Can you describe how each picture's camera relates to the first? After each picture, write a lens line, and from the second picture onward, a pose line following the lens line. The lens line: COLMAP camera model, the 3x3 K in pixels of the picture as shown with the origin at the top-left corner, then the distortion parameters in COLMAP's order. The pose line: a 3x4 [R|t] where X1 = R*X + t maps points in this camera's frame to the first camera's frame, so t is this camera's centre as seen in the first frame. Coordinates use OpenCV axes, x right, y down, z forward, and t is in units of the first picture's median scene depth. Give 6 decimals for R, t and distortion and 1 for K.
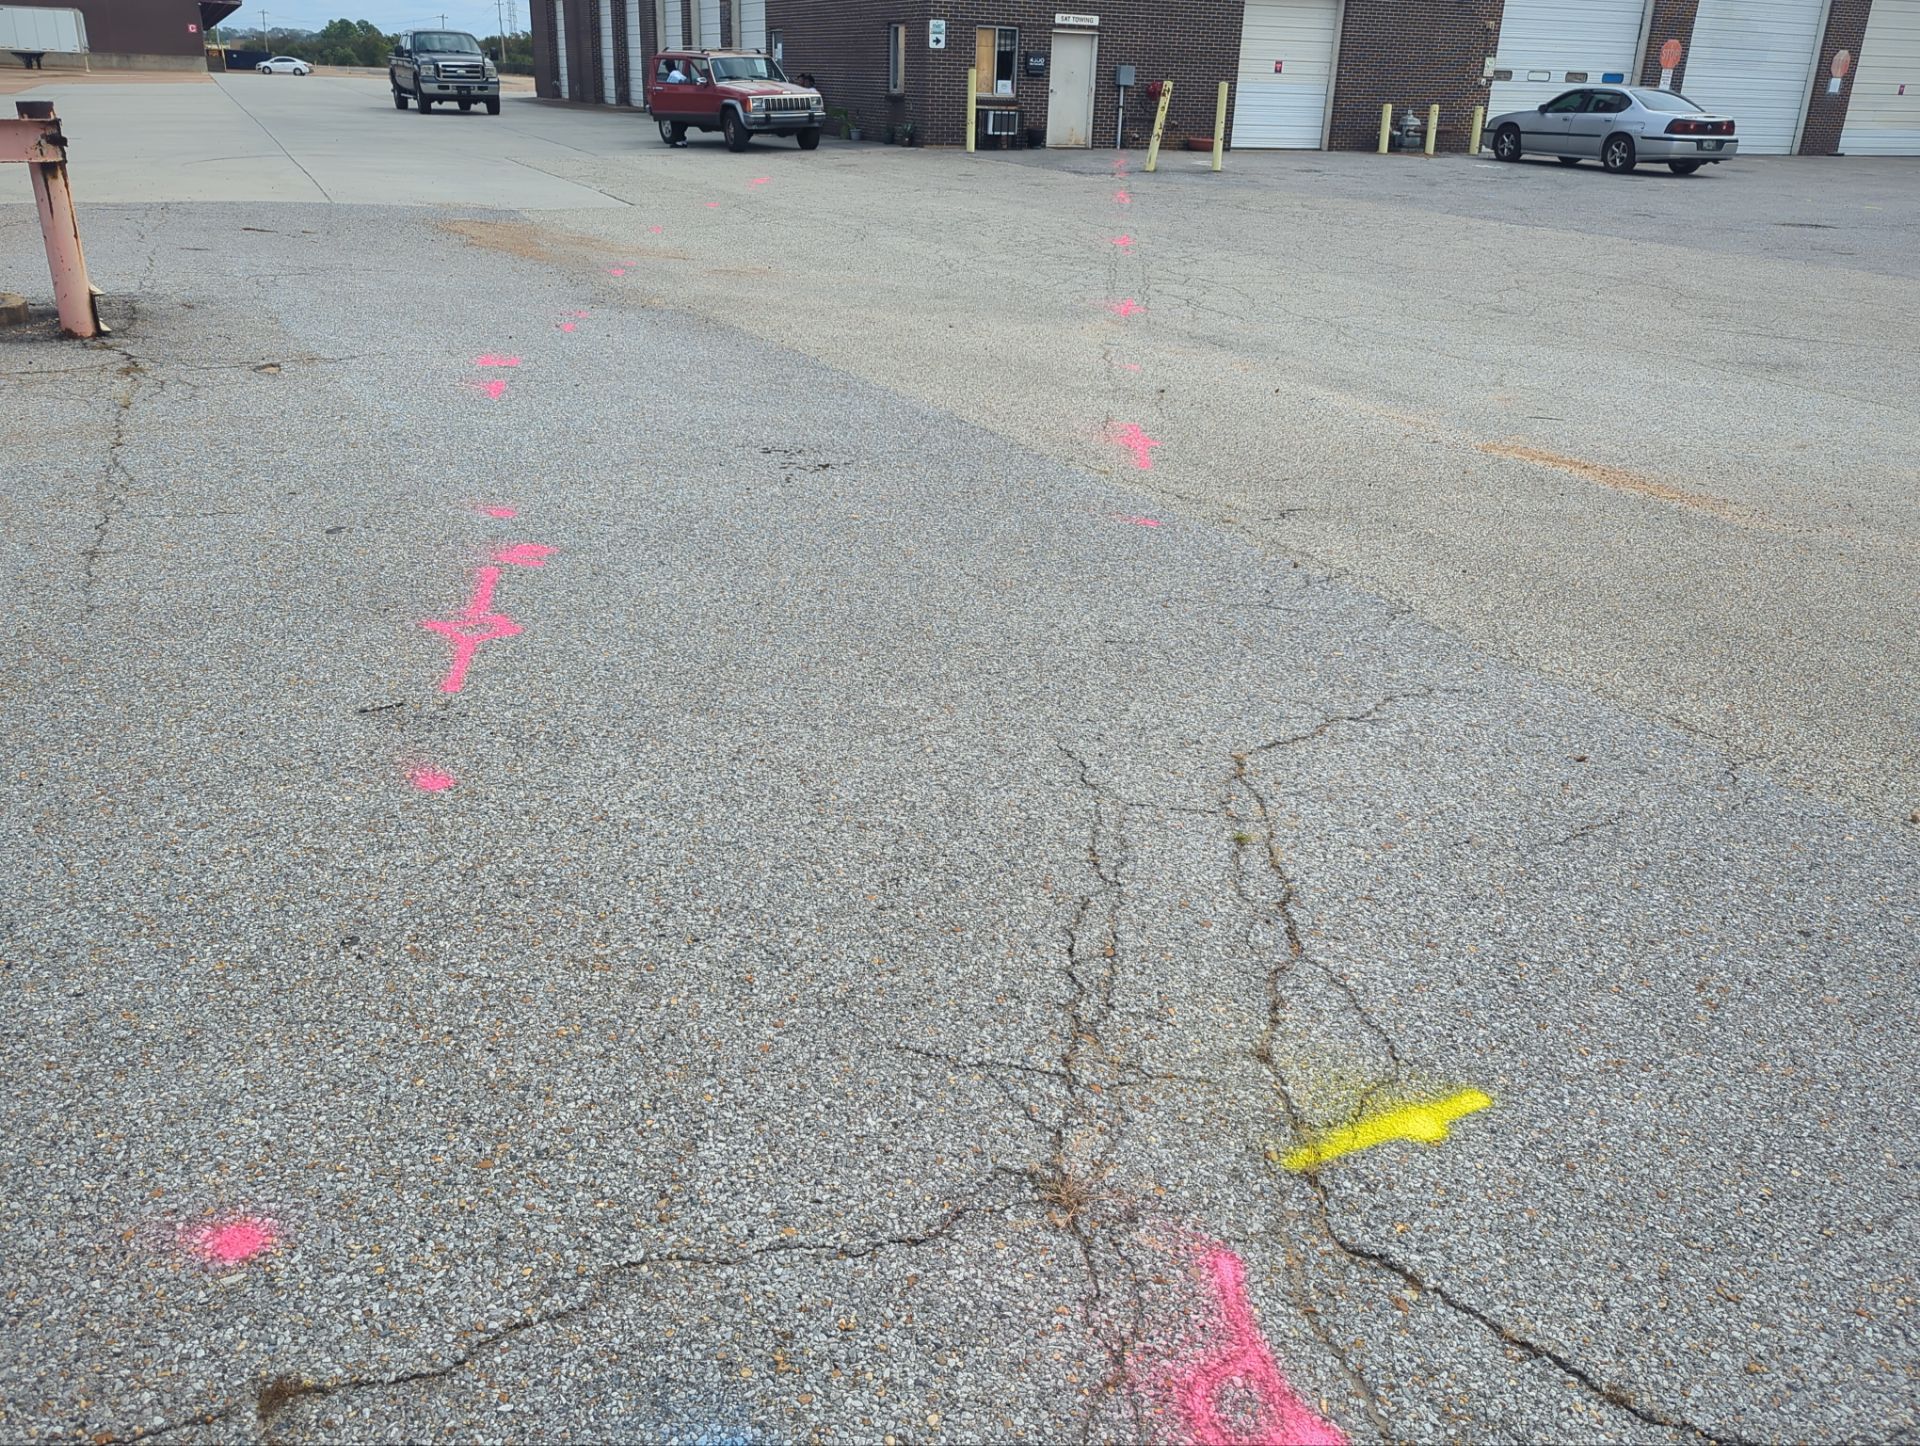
lens RADIAL K [[1534.0, 0, 960.0], [0, 1534.0, 723.0], [0, 0, 1]] dist [0.048420, -0.045319]
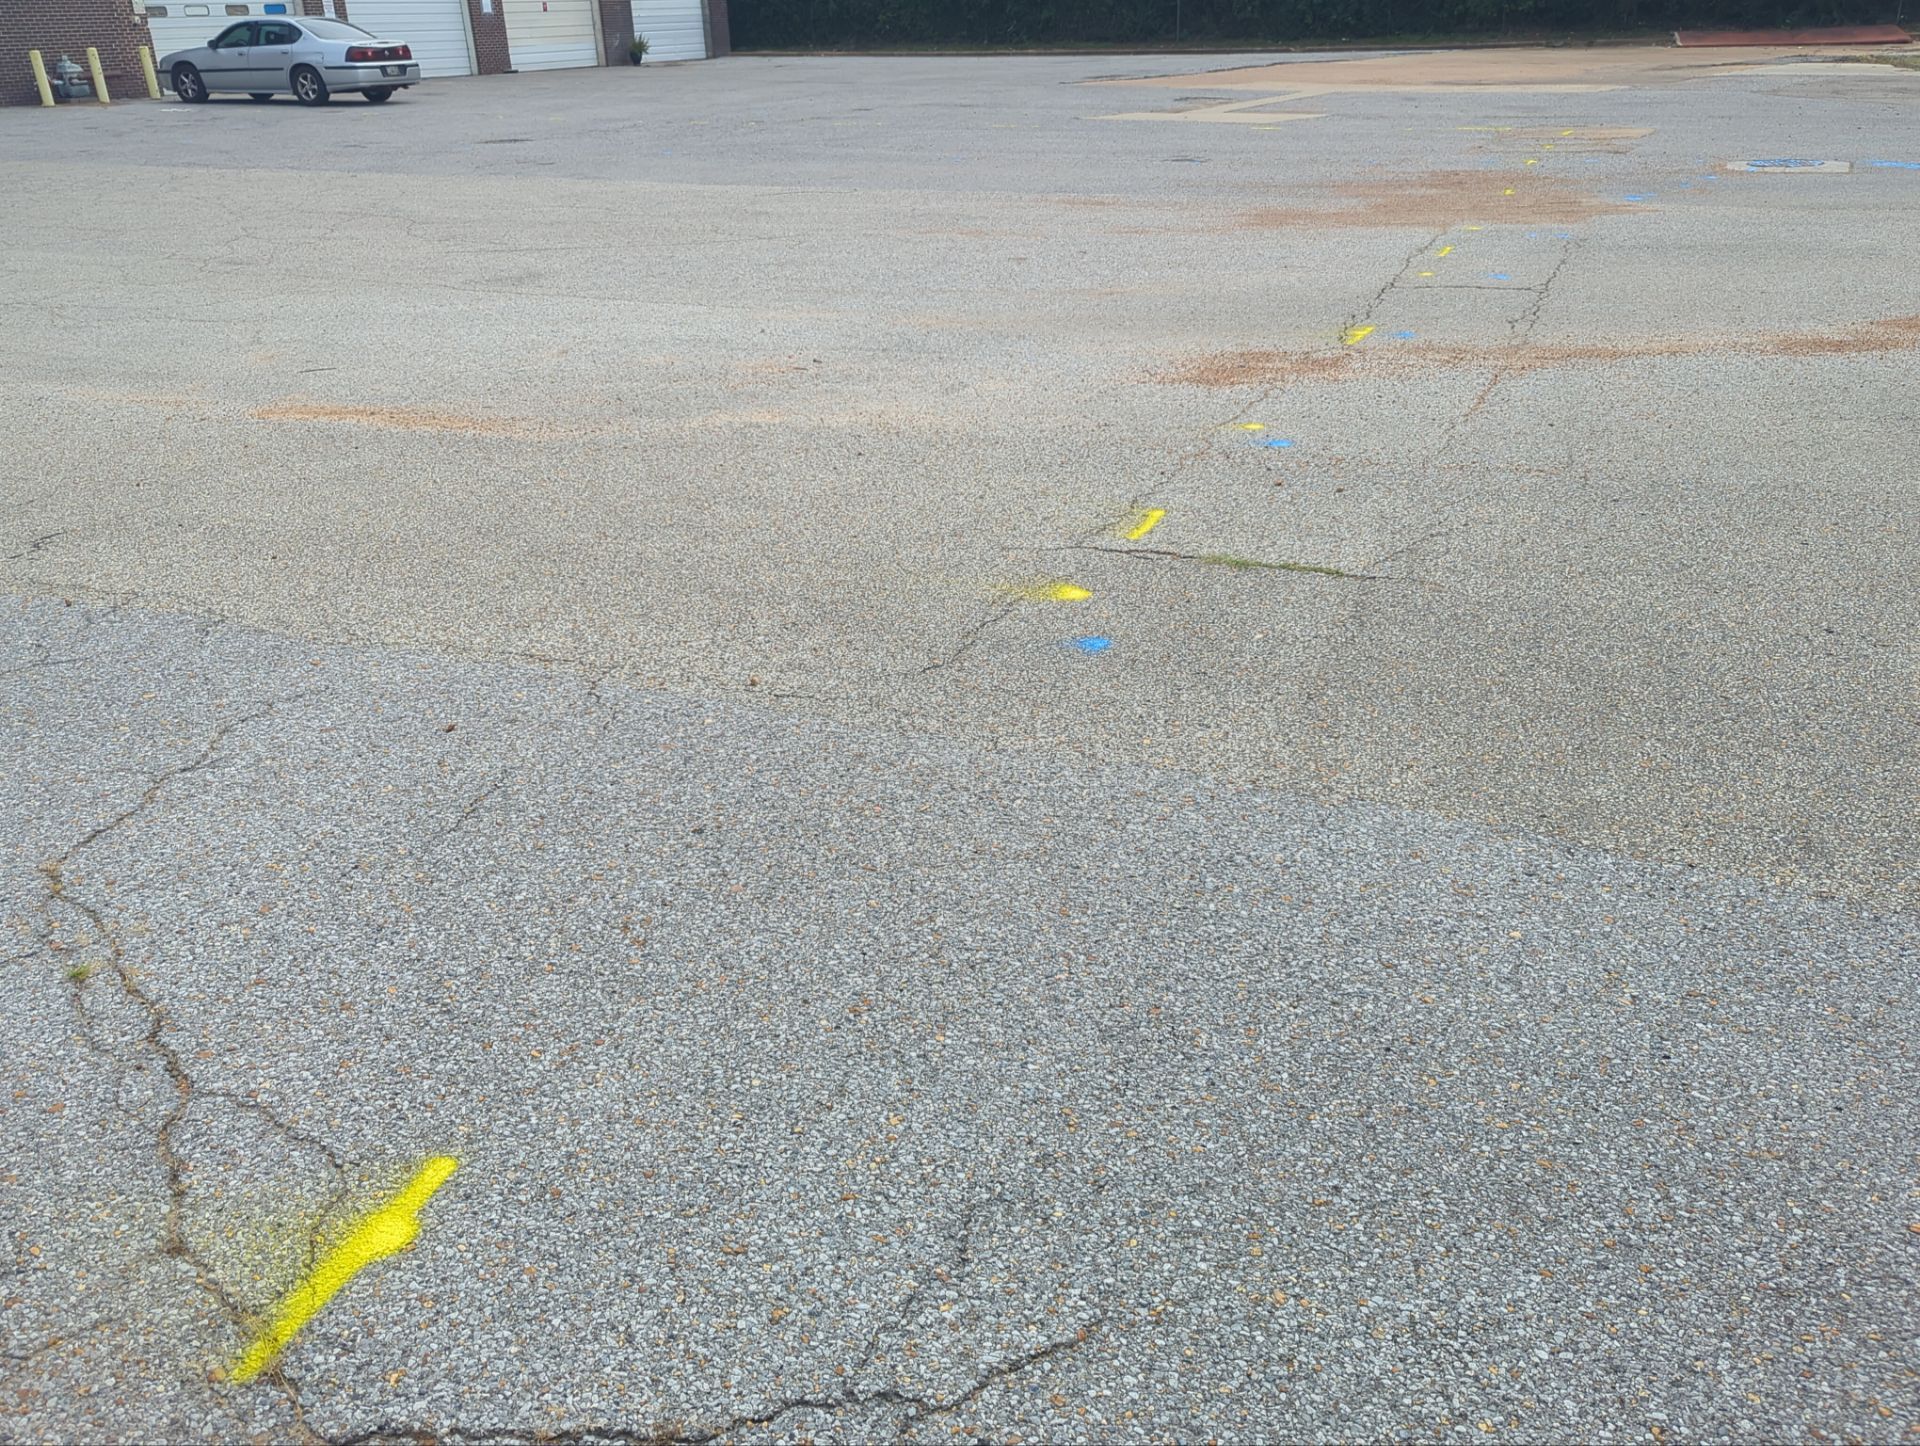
lens RADIAL K [[1534.0, 0, 960.0], [0, 1534.0, 723.0], [0, 0, 1]] dist [0.048420, -0.045319]
pose [[0.731927, -0.330936, 0.595621, 0.073415], [0.308922, 0.940302, 0.142829, -0.018343], [-0.607331, 0.079460, 0.790465, 0.071136]]
